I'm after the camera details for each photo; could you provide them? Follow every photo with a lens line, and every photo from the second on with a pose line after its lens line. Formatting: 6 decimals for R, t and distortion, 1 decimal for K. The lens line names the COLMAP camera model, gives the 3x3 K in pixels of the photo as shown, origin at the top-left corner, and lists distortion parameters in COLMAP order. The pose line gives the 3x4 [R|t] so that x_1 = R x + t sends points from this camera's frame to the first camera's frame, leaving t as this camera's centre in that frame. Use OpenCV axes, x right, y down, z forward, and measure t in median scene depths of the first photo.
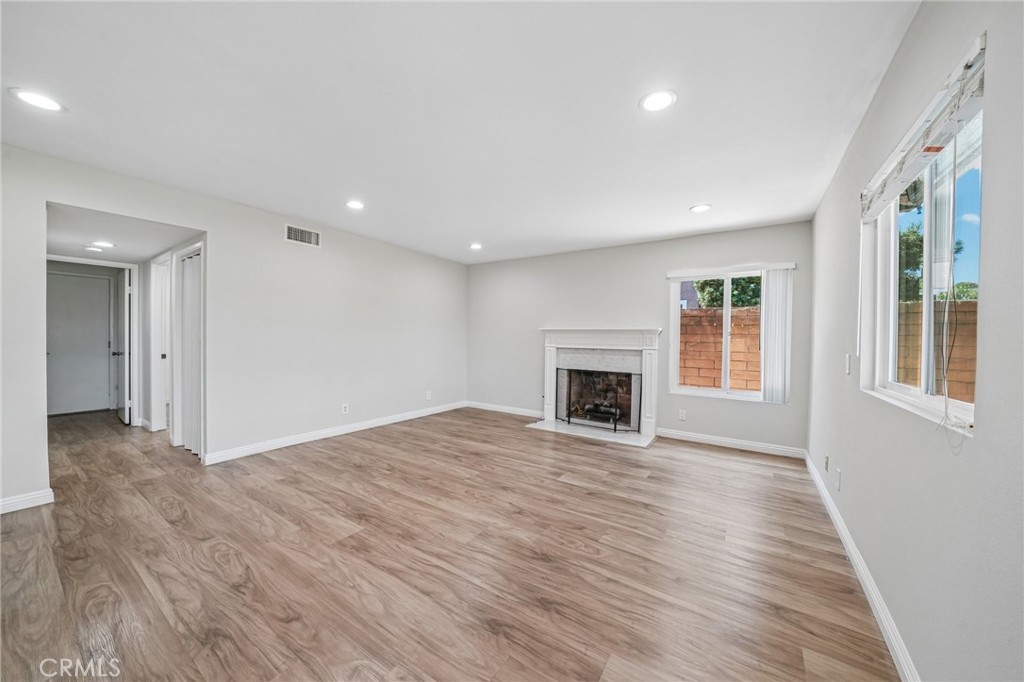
lens RADIAL K [[357.4, 0, 501.3], [0, 357.4, 343.1], [0, 0, 1]] dist [-0.026329, -0.000089]
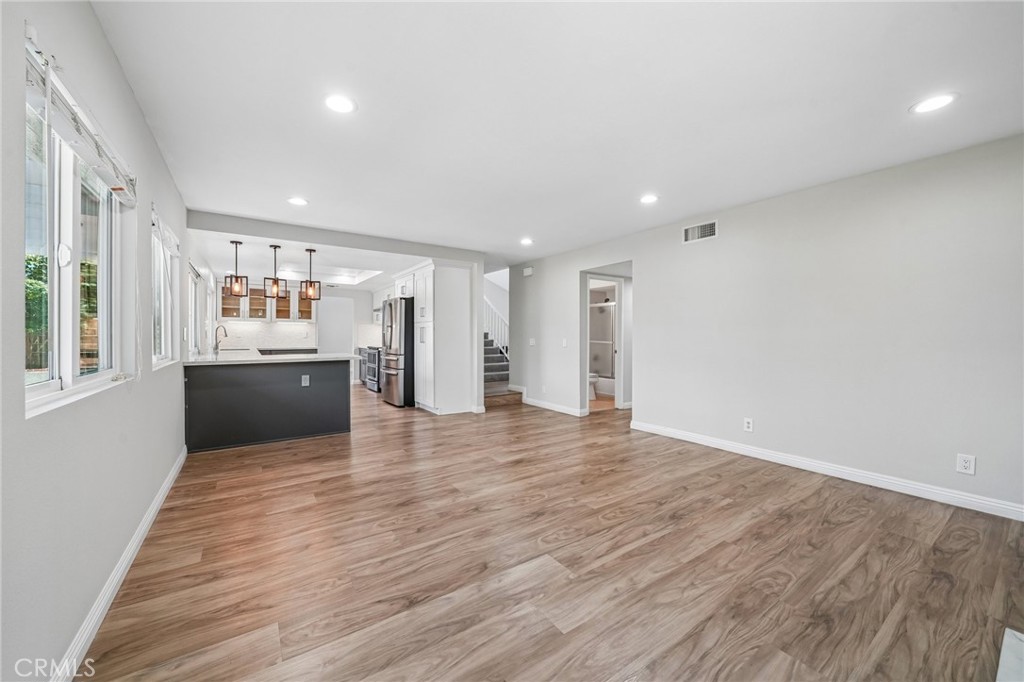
lens RADIAL K [[394.6, 0, 512.0], [0, 394.6, 341.0], [0, 0, 1]] dist [0.001421, 0.000144]
pose [[-0.357662, 0.000657, -0.933851, 0.872496], [-0.016438, 0.999840, 0.006999, -0.001048], [0.933706, 0.017854, -0.357595, 1.238069]]
